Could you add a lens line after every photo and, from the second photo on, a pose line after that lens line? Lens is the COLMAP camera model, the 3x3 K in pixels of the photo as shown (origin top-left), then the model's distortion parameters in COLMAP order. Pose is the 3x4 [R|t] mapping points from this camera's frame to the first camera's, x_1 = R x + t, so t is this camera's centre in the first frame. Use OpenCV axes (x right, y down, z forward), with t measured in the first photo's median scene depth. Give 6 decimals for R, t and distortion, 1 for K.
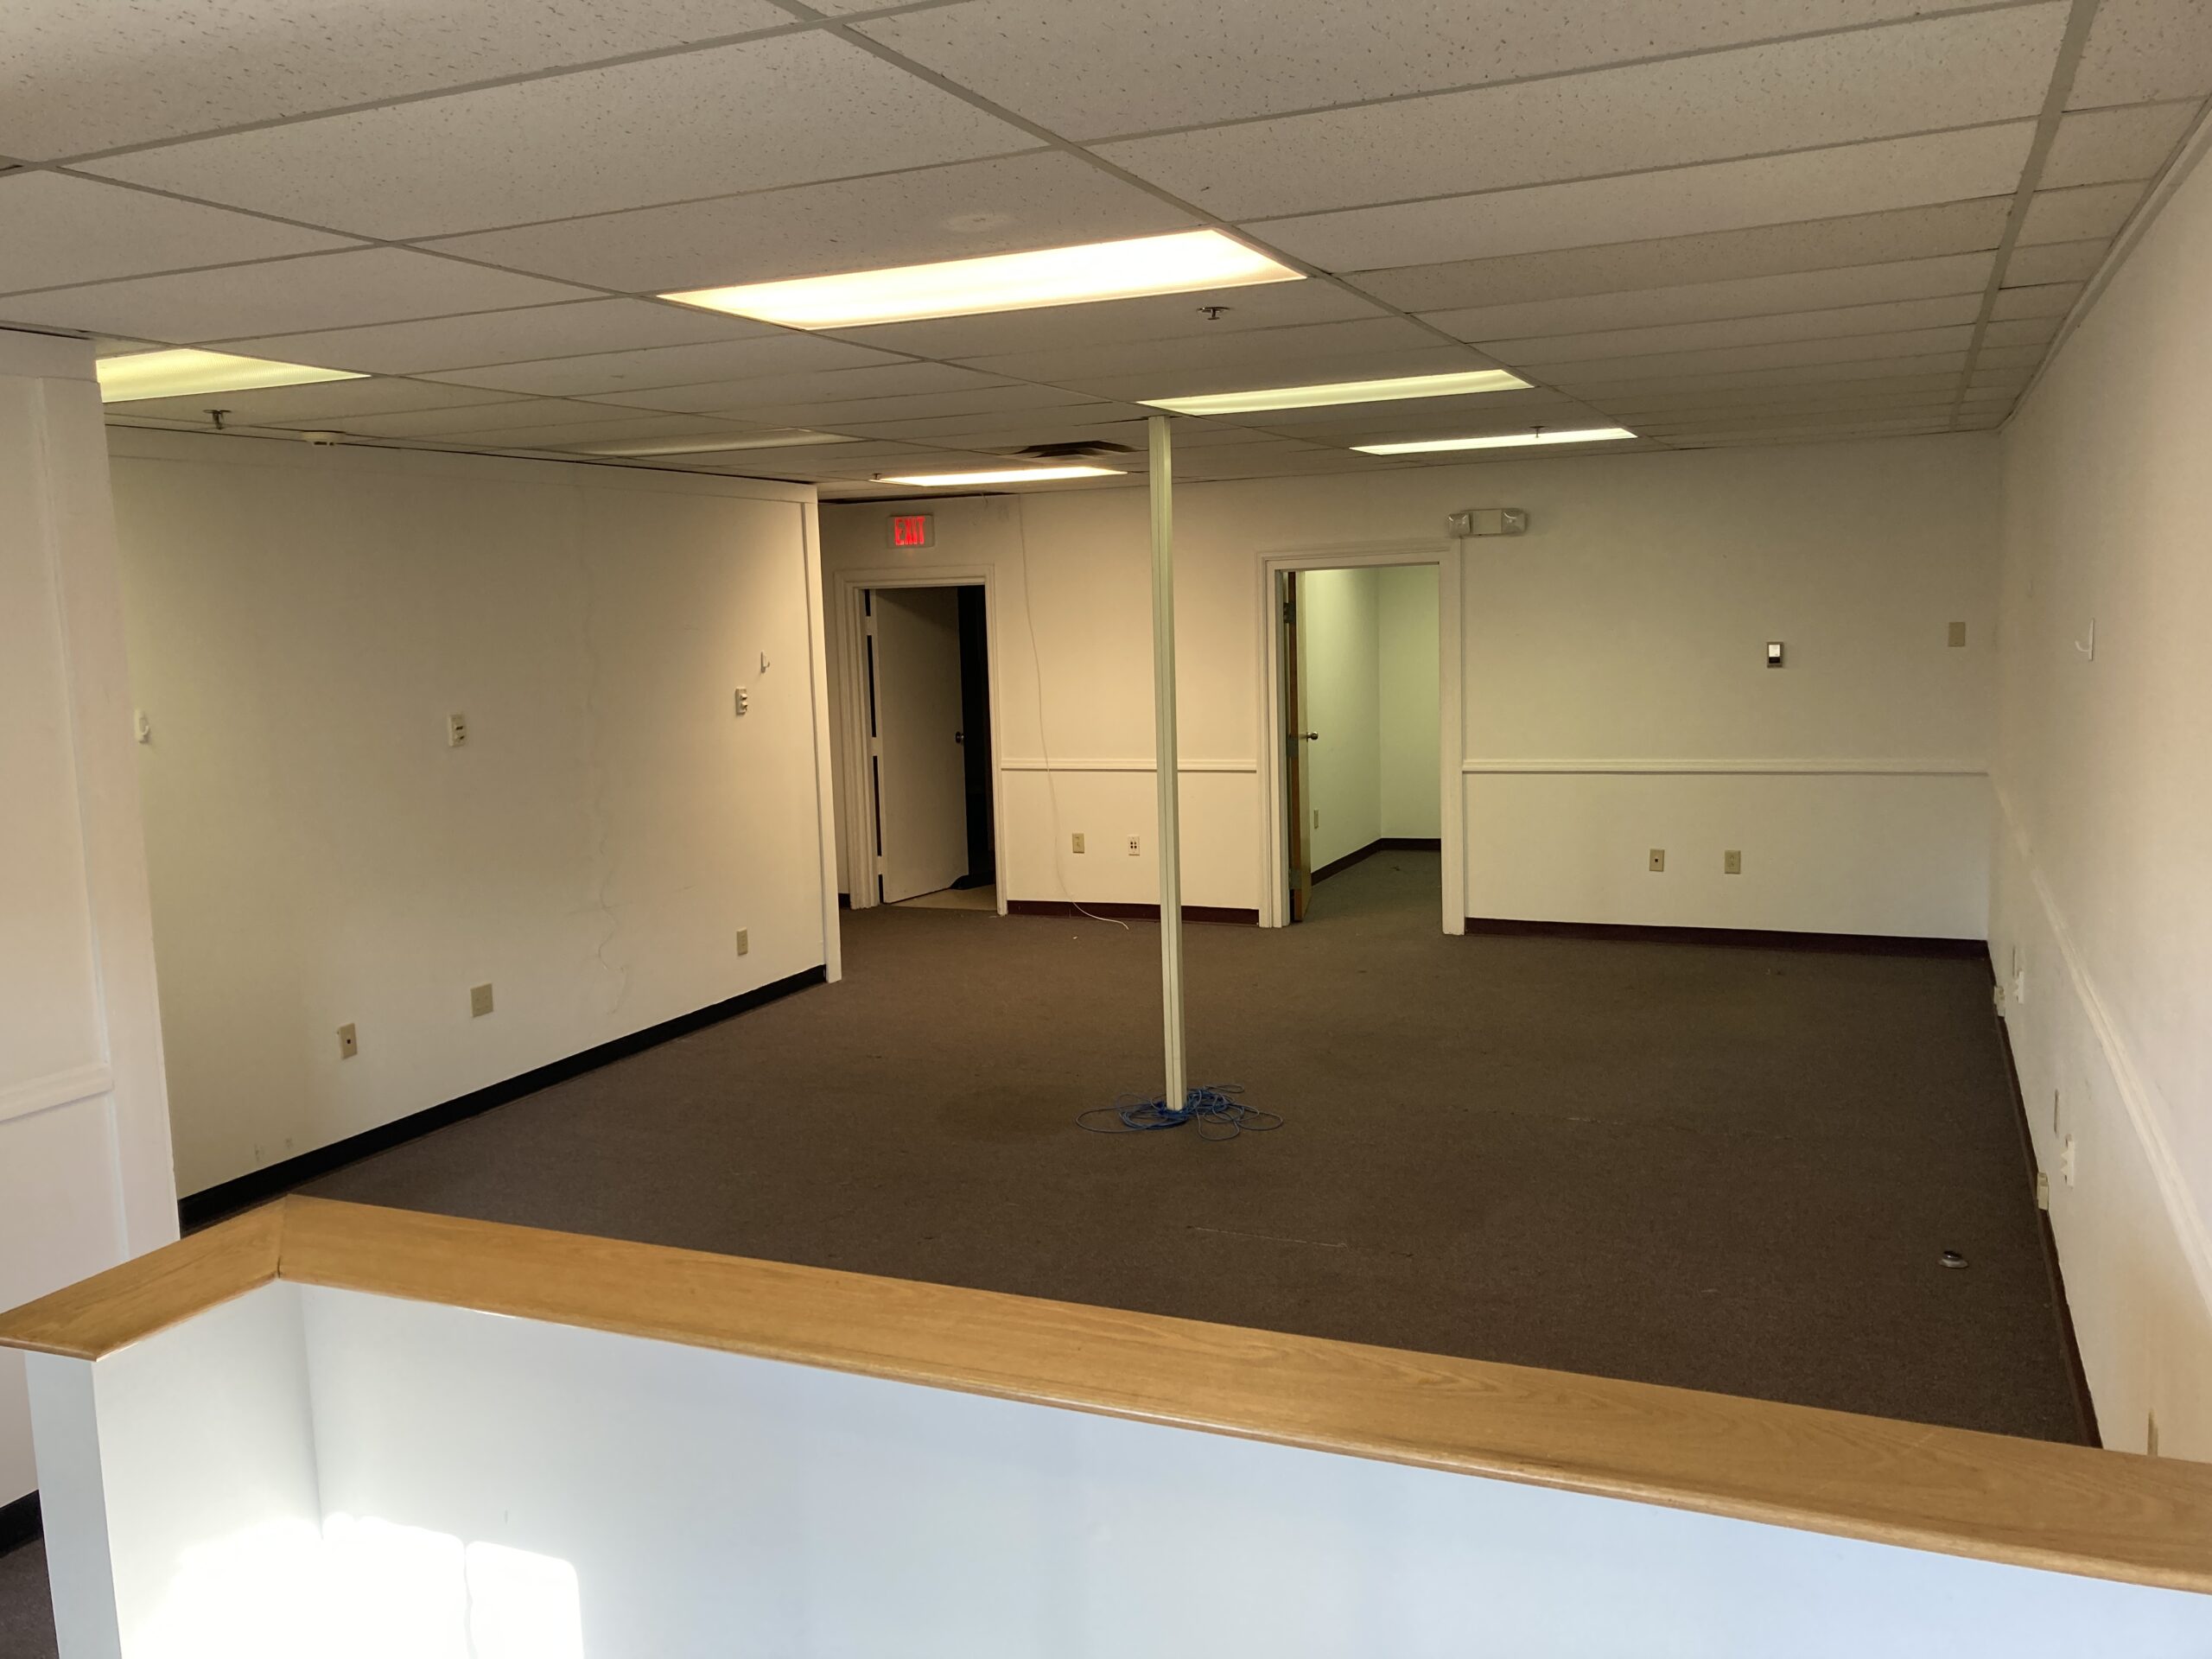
lens RADIAL K [[1795.5, 0, 1107.1], [0, 1795.5, 893.4], [0, 0, 1]] dist [0.004367, 0.000982]
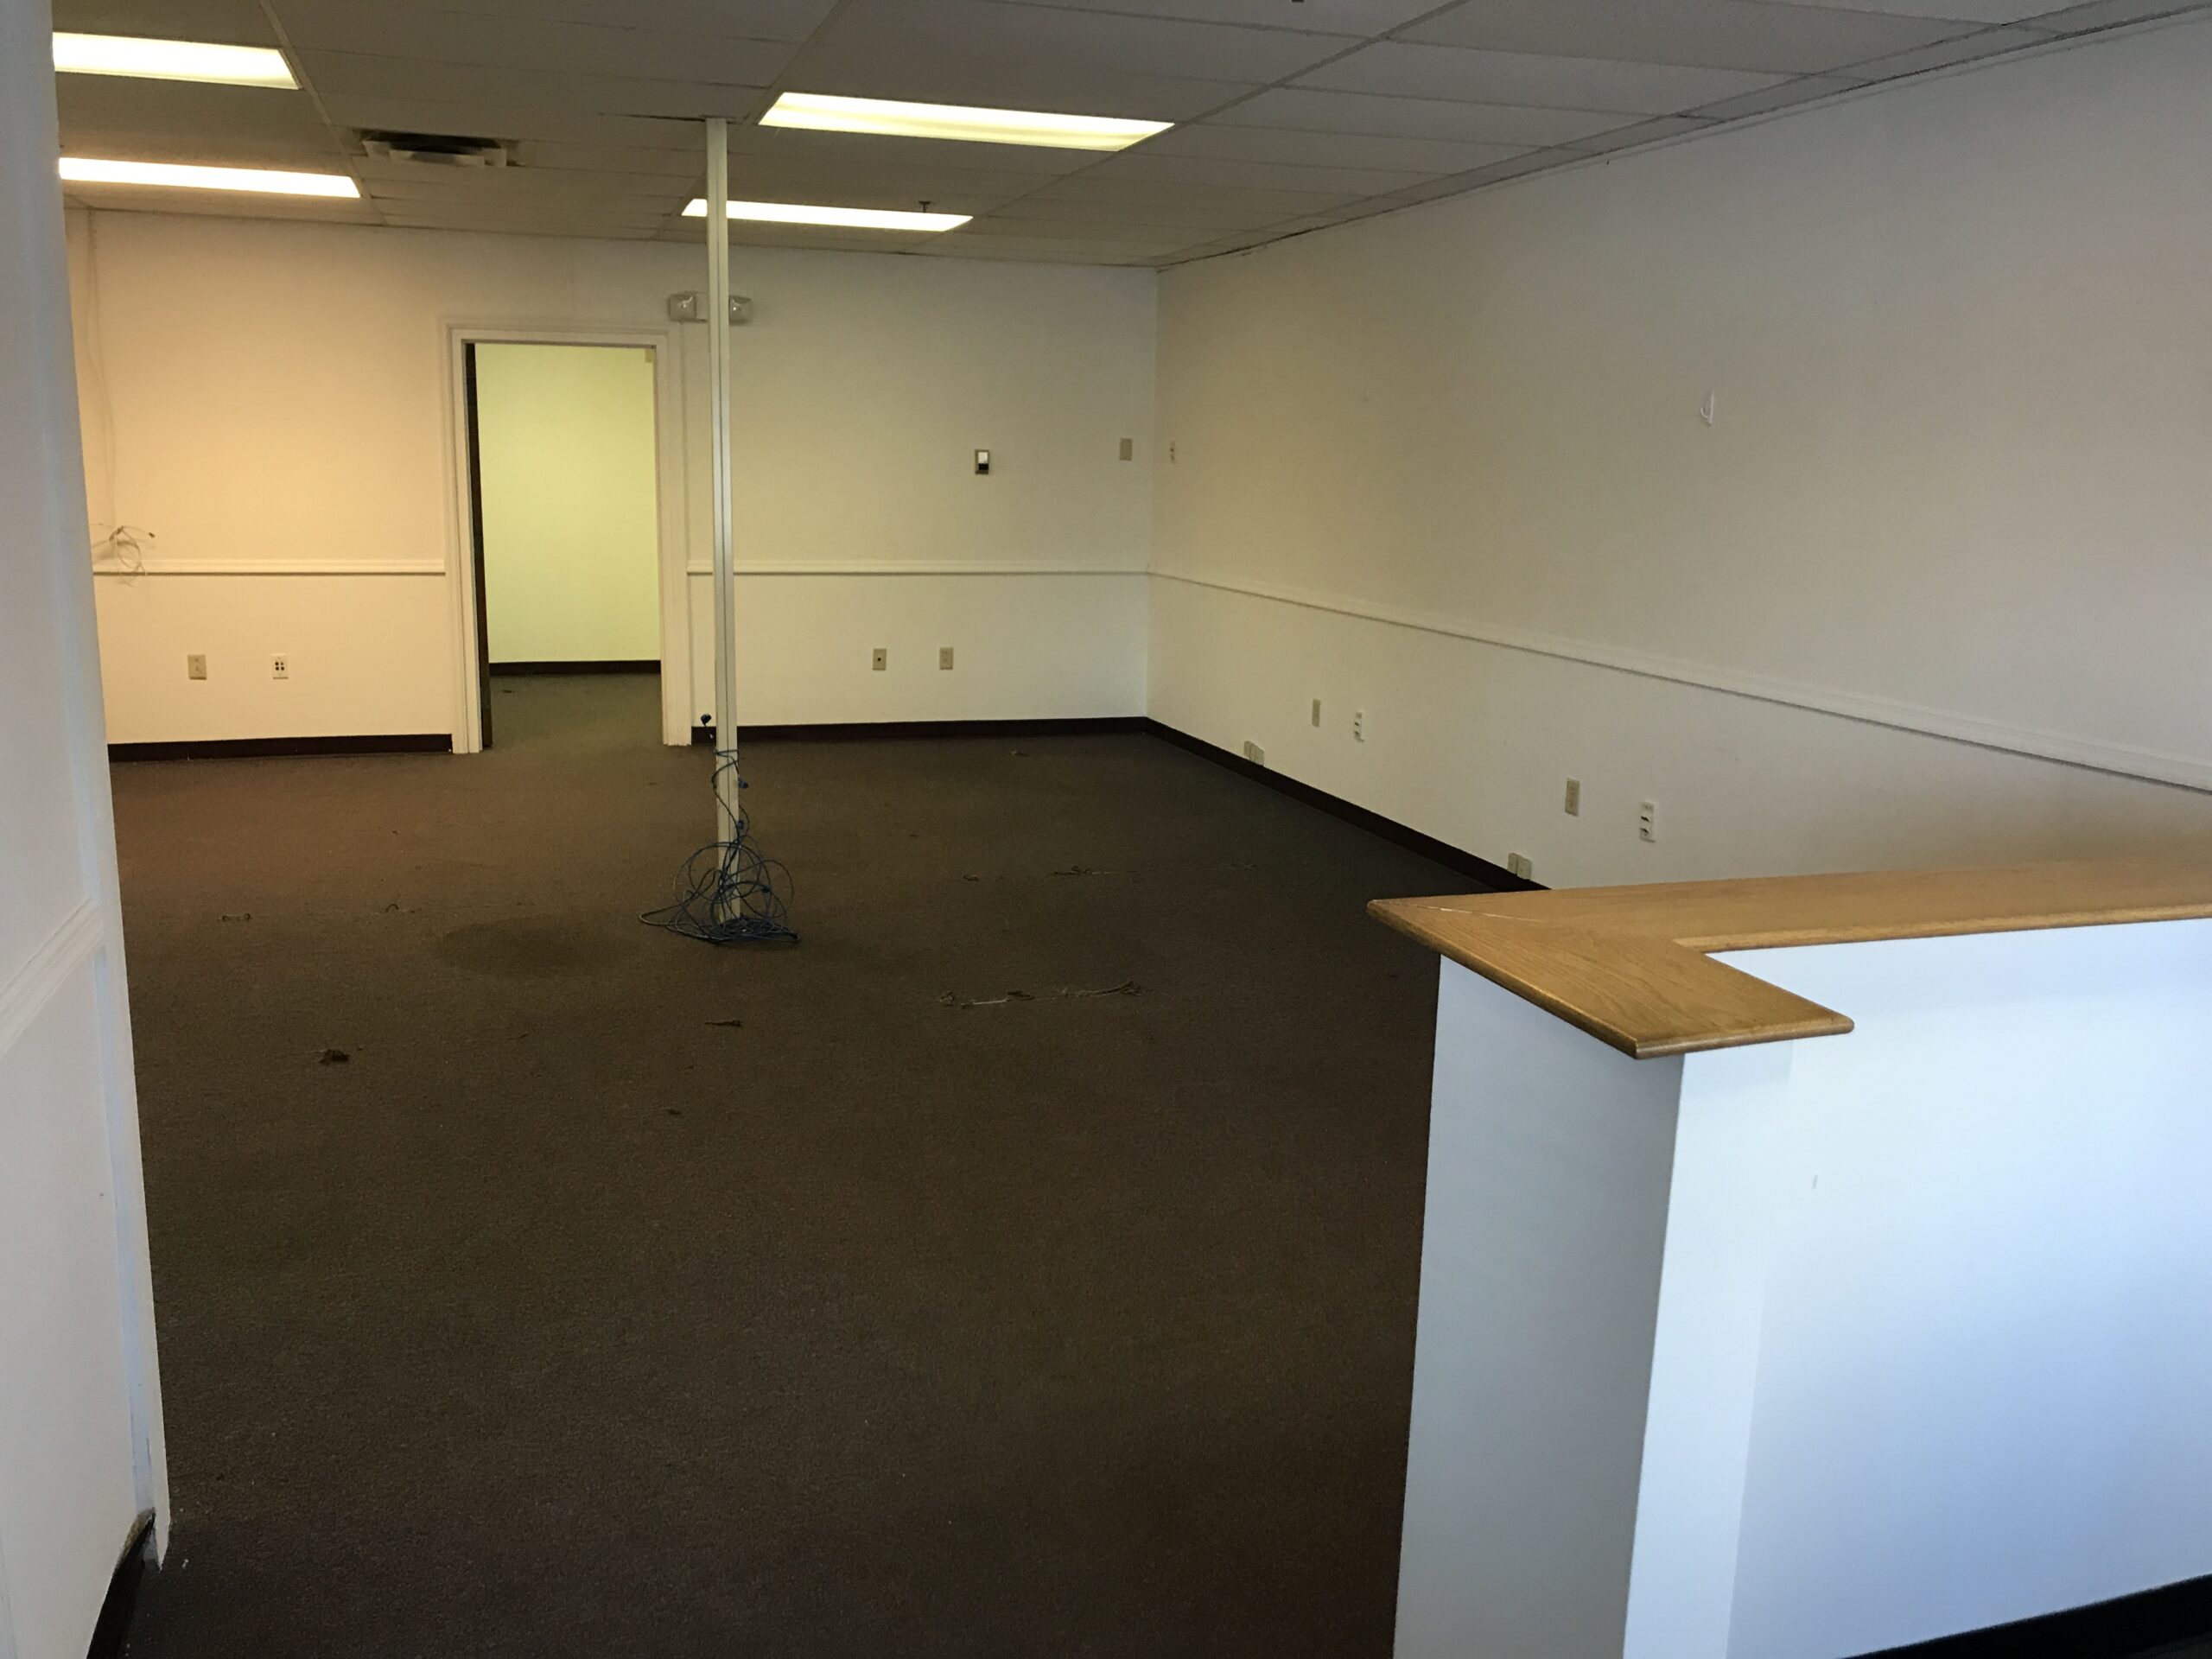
lens RADIAL K [[1821.7, 0, 1106.0], [0, 1821.7, 829.5], [0, 0, 1]] dist [-0.044959, -0.001906]
pose [[0.715550, -0.100356, 0.691315, -0.316962], [0.048566, 0.994379, 0.094082, -0.012965], [-0.696871, -0.033746, 0.716402, 0.160678]]
